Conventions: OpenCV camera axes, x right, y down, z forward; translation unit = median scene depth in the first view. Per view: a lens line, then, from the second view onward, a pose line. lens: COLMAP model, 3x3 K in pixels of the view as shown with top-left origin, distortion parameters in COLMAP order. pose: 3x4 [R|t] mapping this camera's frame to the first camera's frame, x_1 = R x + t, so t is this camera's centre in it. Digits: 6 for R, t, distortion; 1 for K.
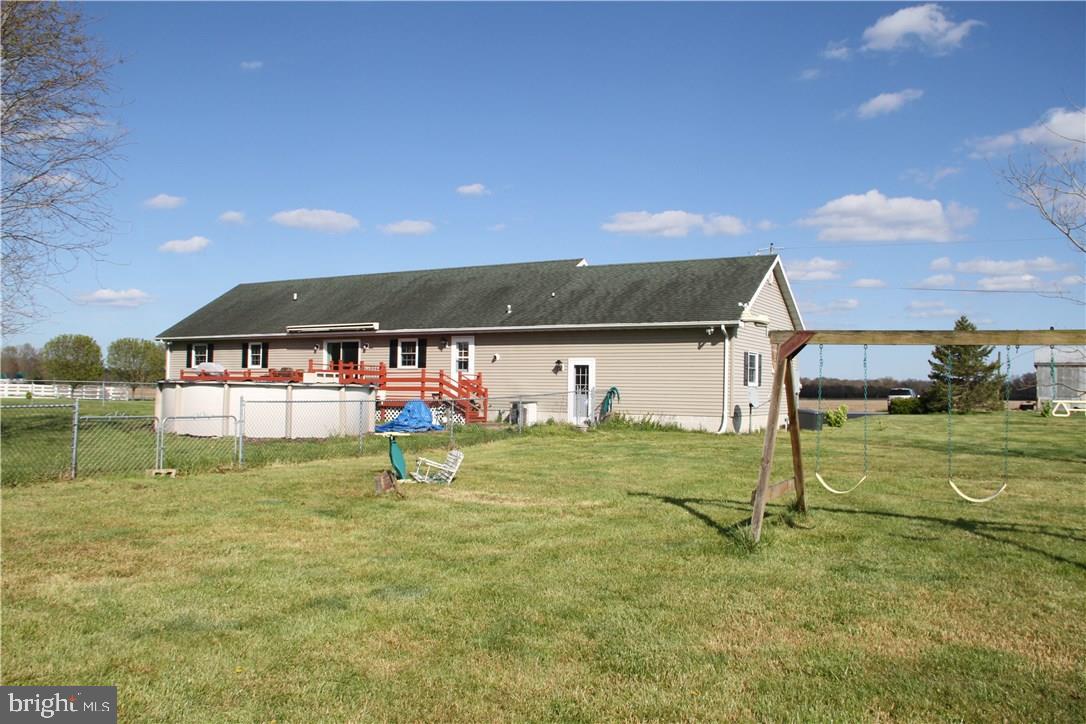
lens RADIAL K [[903.5, 0, 540.5], [0, 903.5, 374.8], [0, 0, 1]] dist [-0.179330, 0.140502]
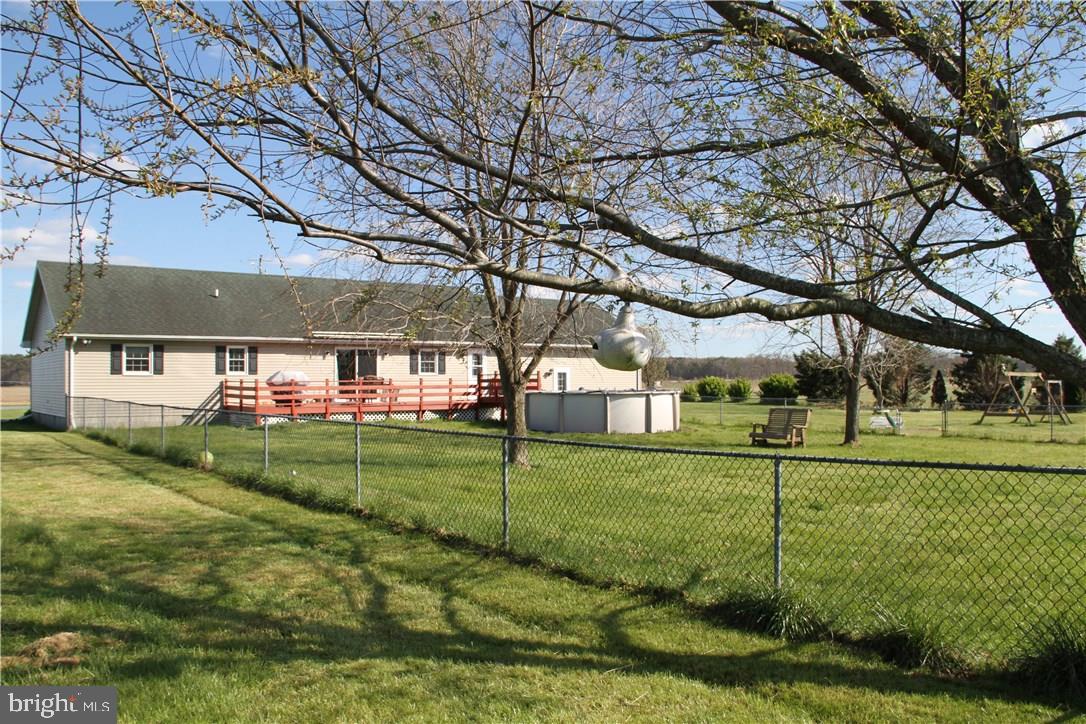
lens RADIAL K [[887.3, 0, 539.0], [0, 887.3, 371.5], [0, 0, 1]] dist [-0.190295, 0.143448]
pose [[0.379048, -0.008454, 0.925339, -1.152474], [-0.004791, 0.999927, 0.011098, -0.025159], [-0.925365, -0.008640, 0.378979, 0.458221]]
